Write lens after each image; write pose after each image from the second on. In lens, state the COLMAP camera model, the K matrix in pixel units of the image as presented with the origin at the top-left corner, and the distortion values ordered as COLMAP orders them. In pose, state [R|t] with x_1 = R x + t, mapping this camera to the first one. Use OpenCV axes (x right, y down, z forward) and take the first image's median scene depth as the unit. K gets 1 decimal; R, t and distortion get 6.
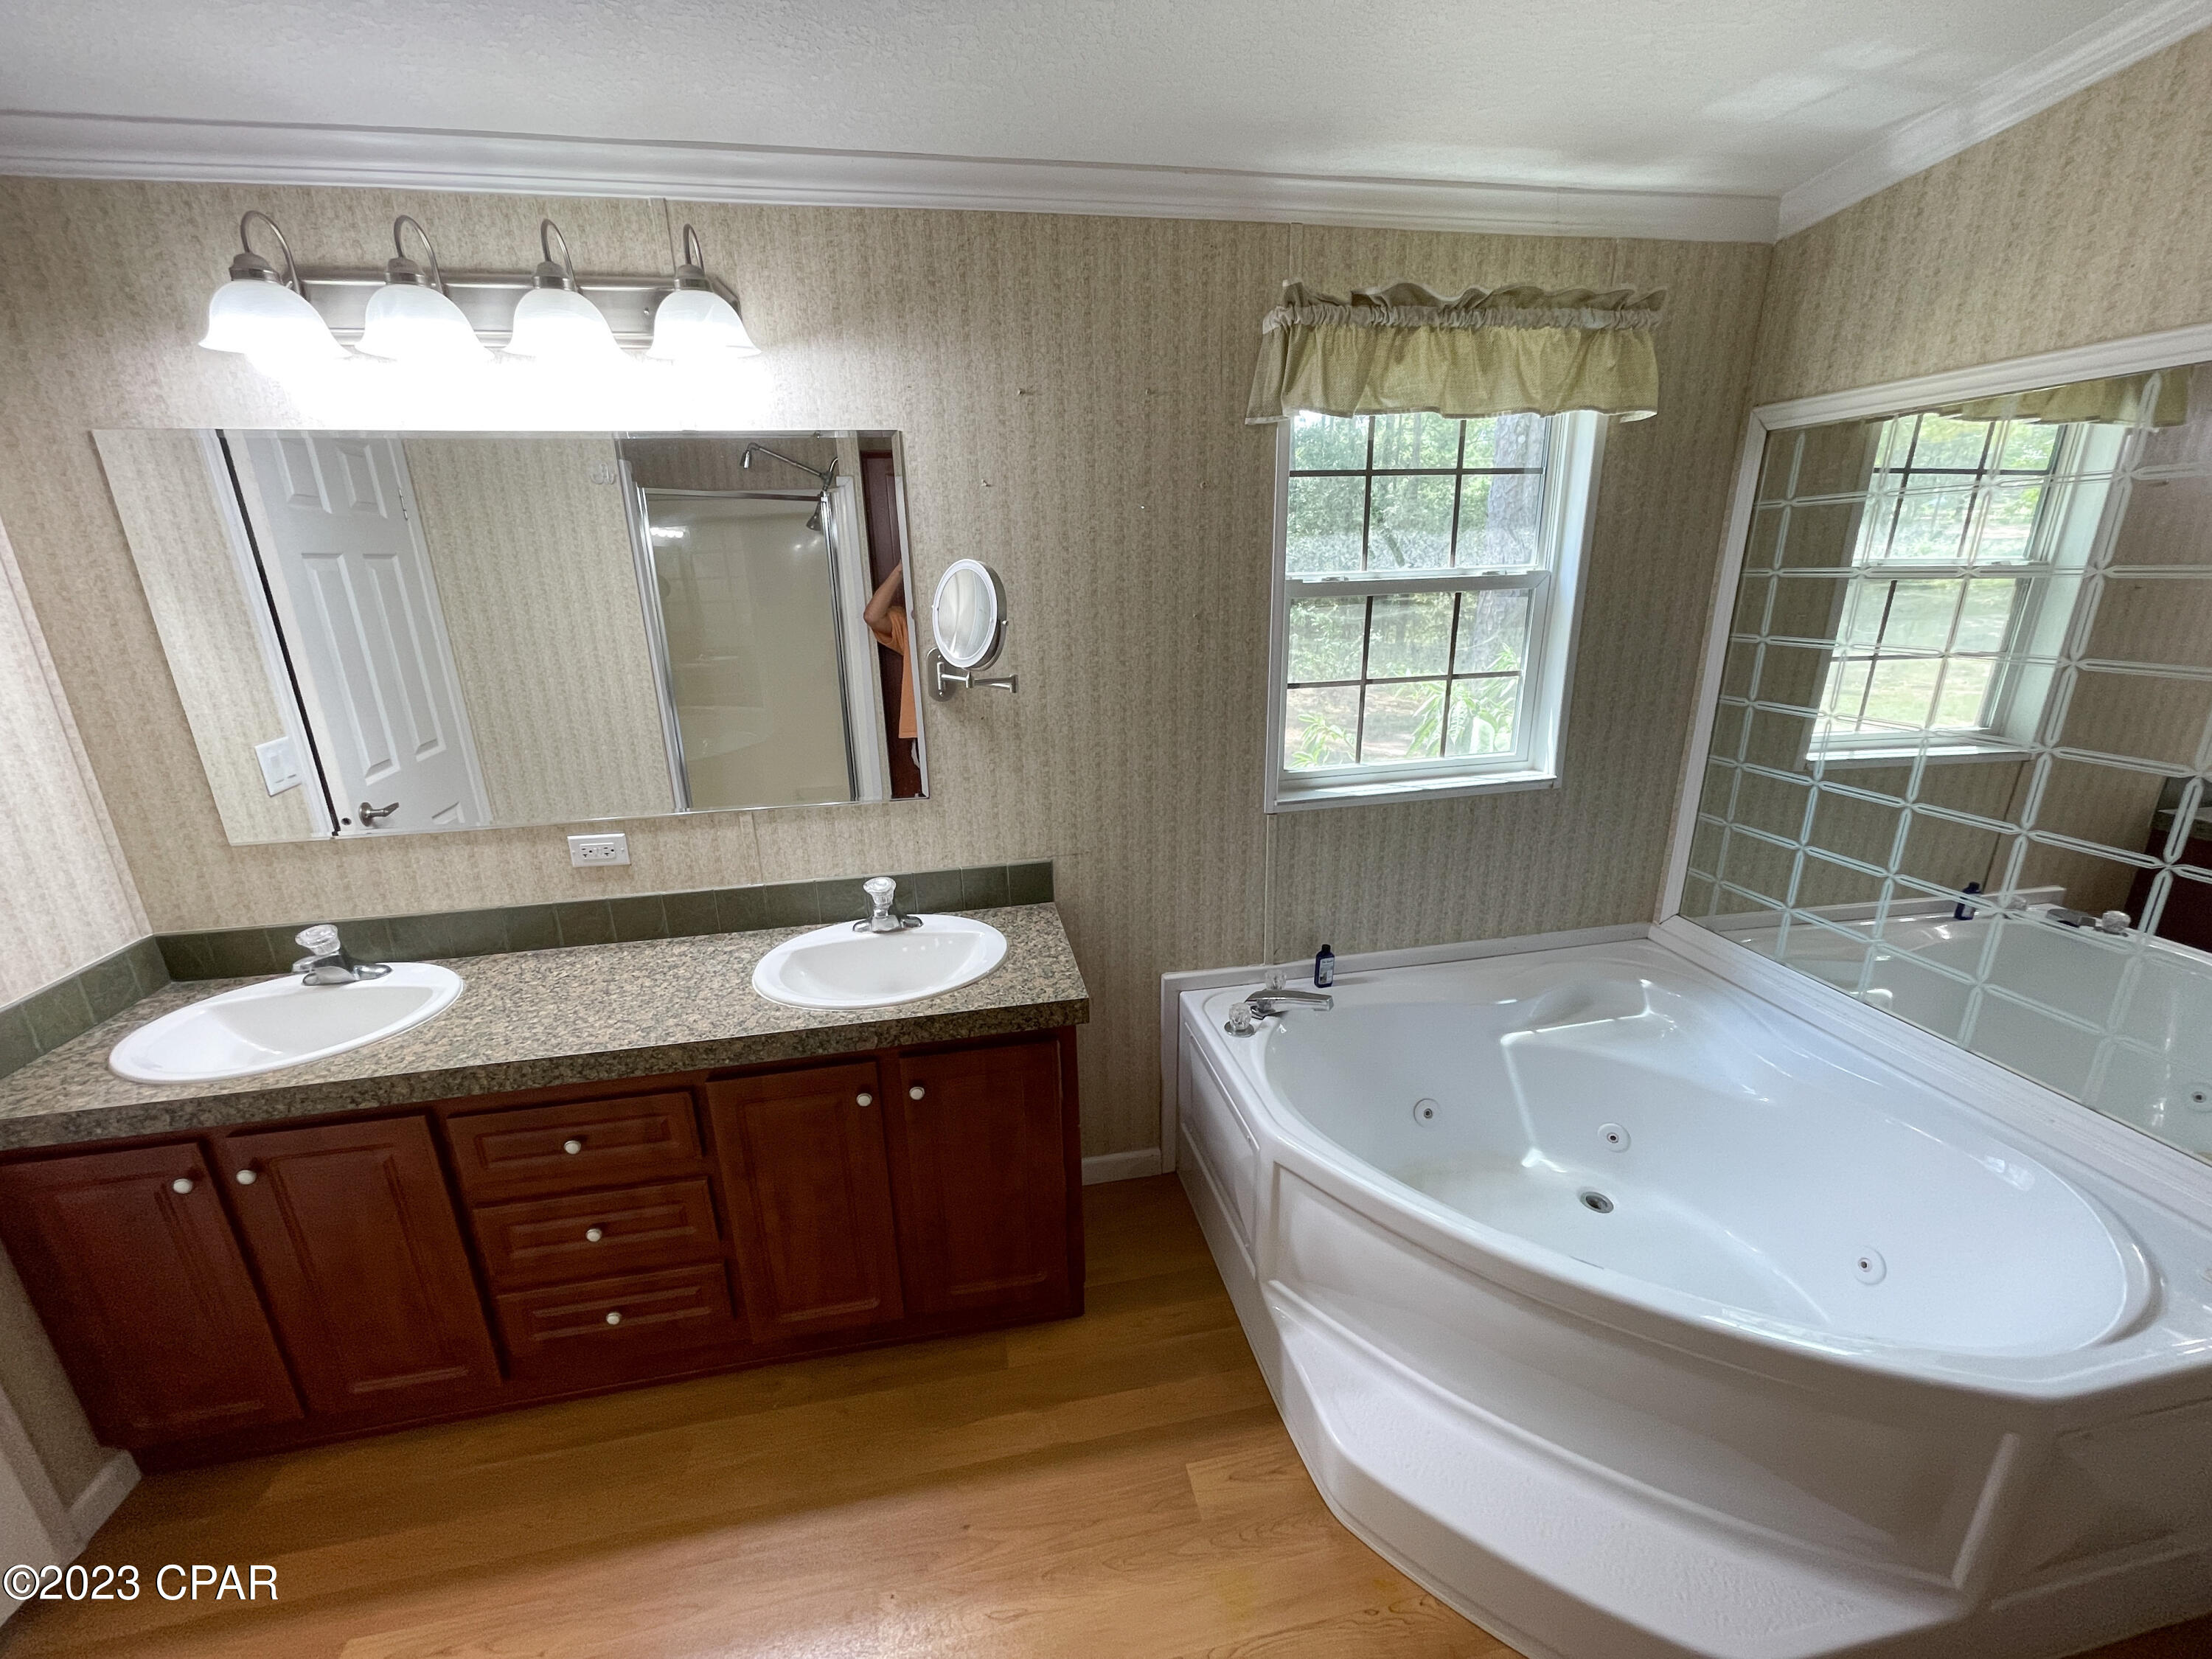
lens RADIAL K [[897.5, 0, 1093.1], [0, 897.5, 840.2], [0, 0, 1]] dist [-0.003830, 0.000255]
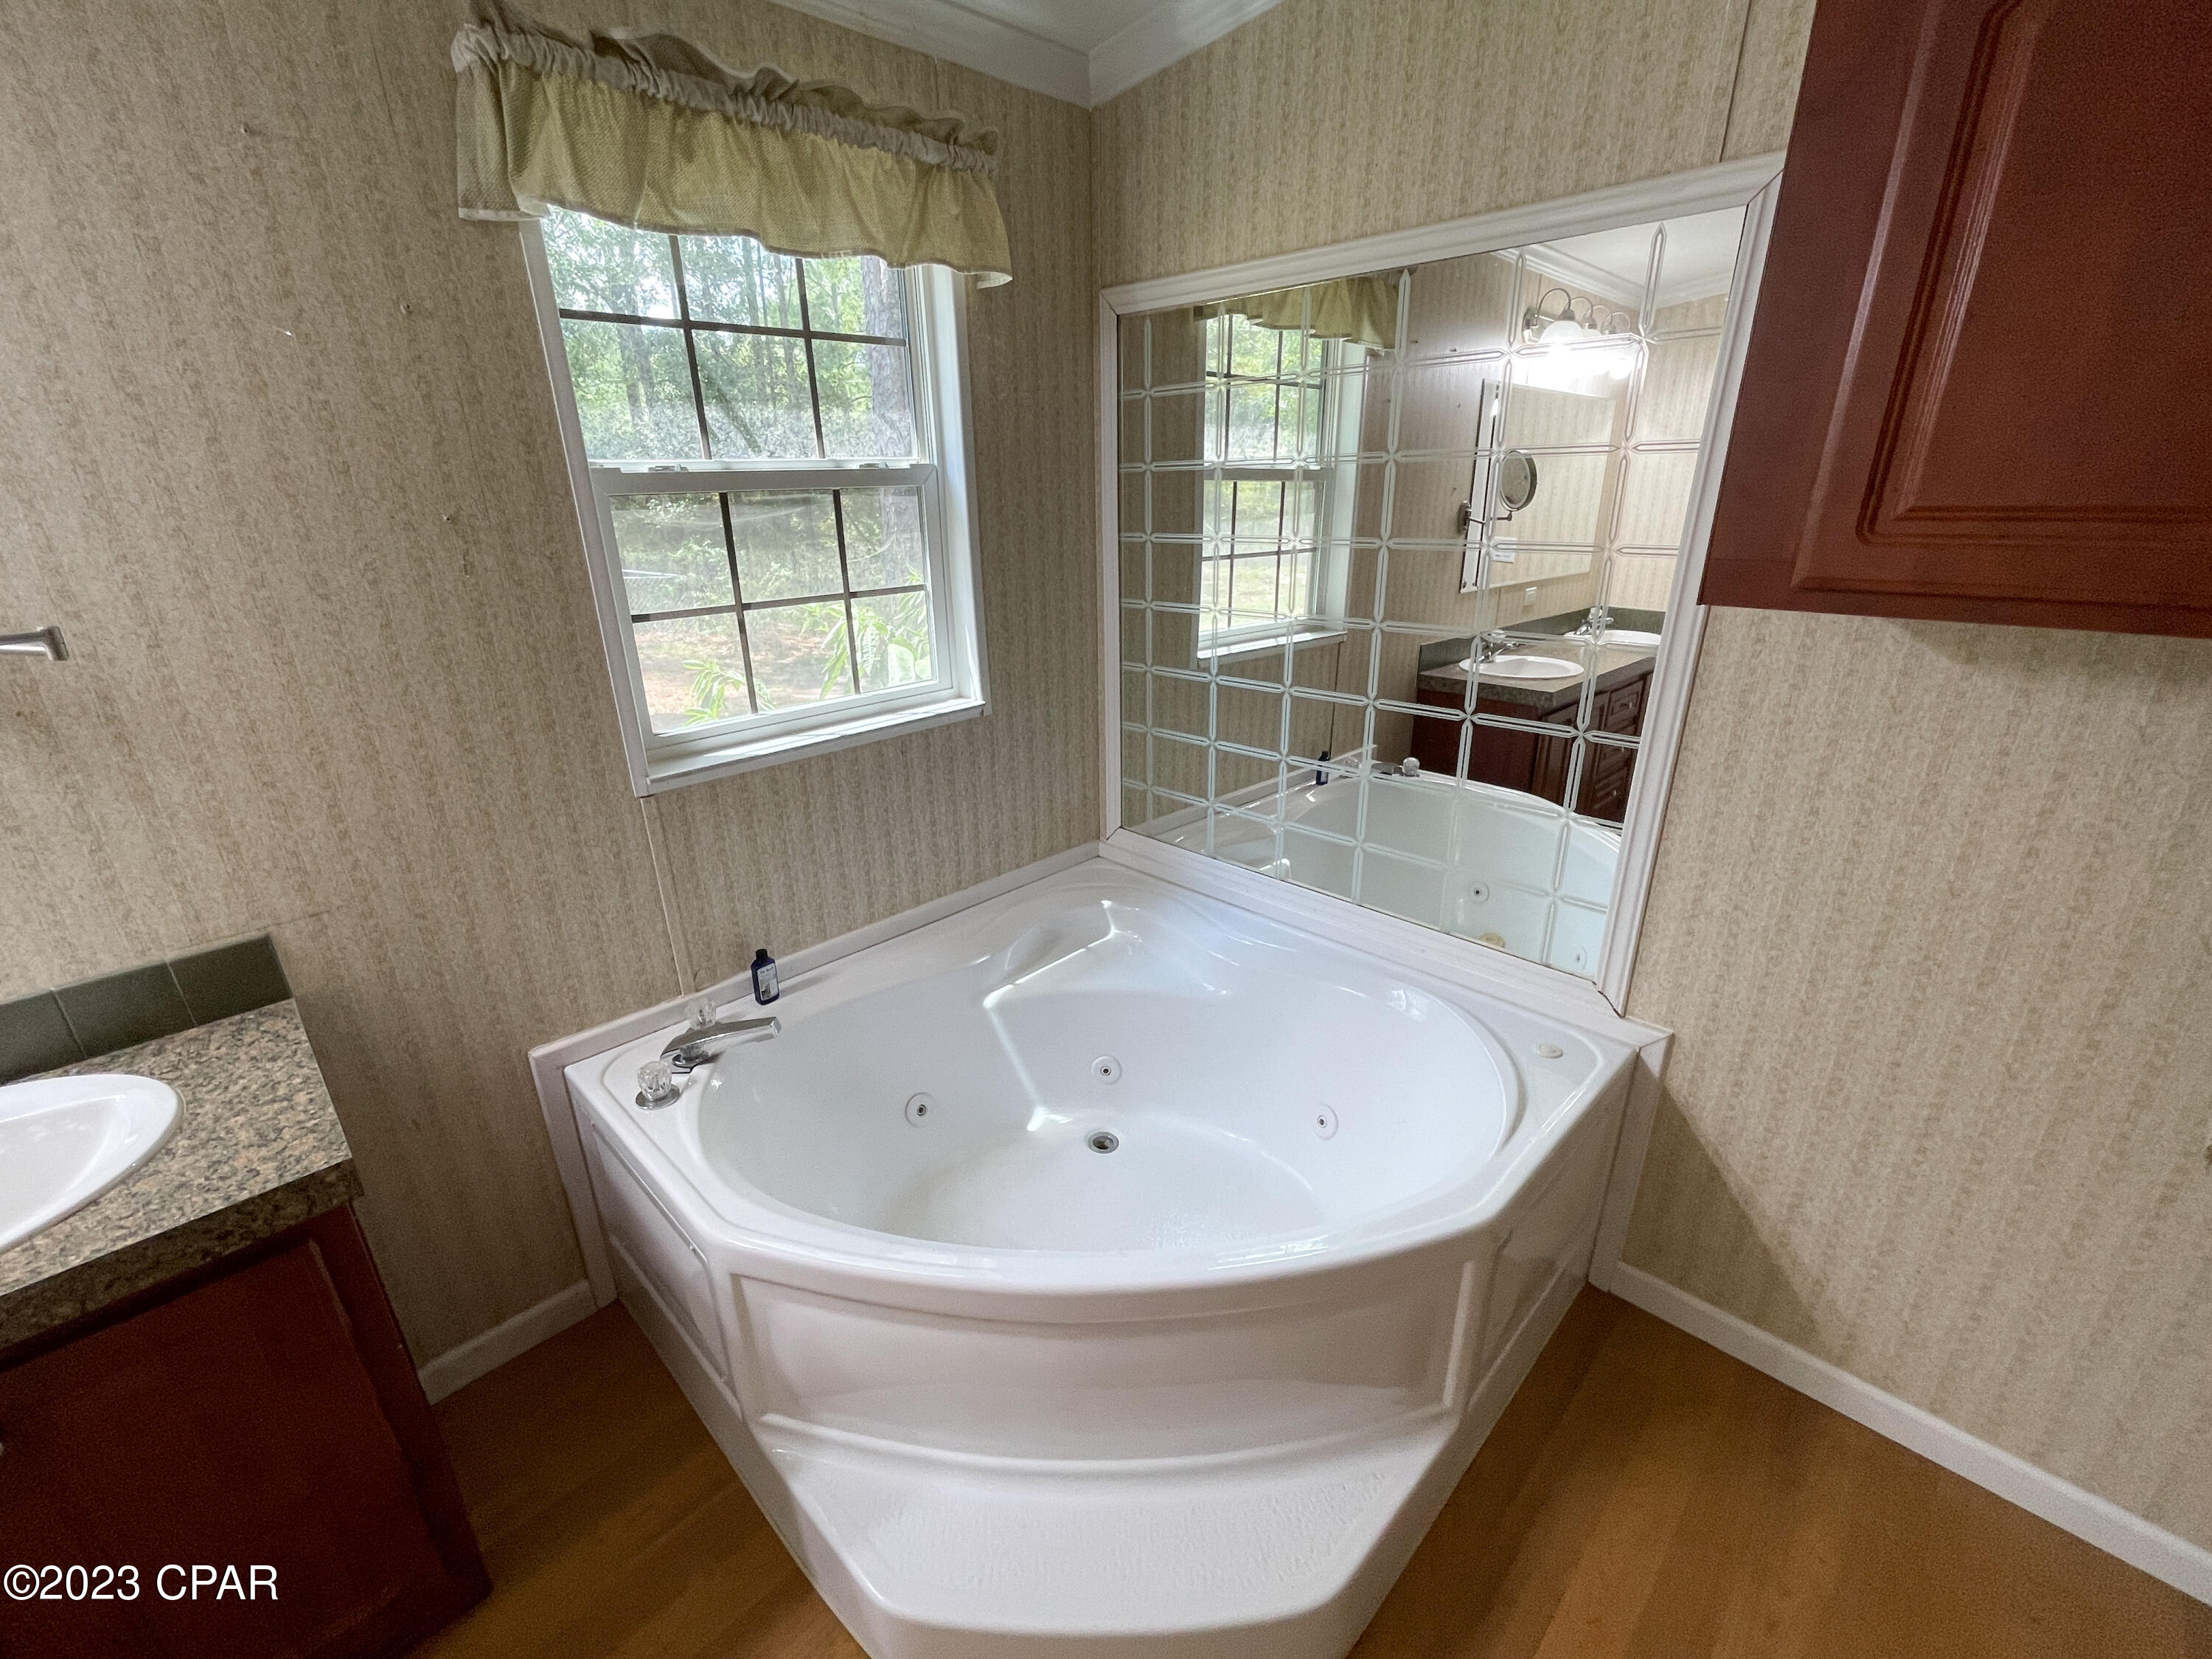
lens RADIAL K [[946.9, 0, 1106.0], [0, 946.9, 829.5], [0, 0, 1]] dist [0.009718, 0.000040]
pose [[0.820422, -0.187587, 0.540109, 0.089277], [0.166636, 0.982086, 0.087972, -0.009673], [-0.546936, 0.017827, 0.836984, 0.159780]]
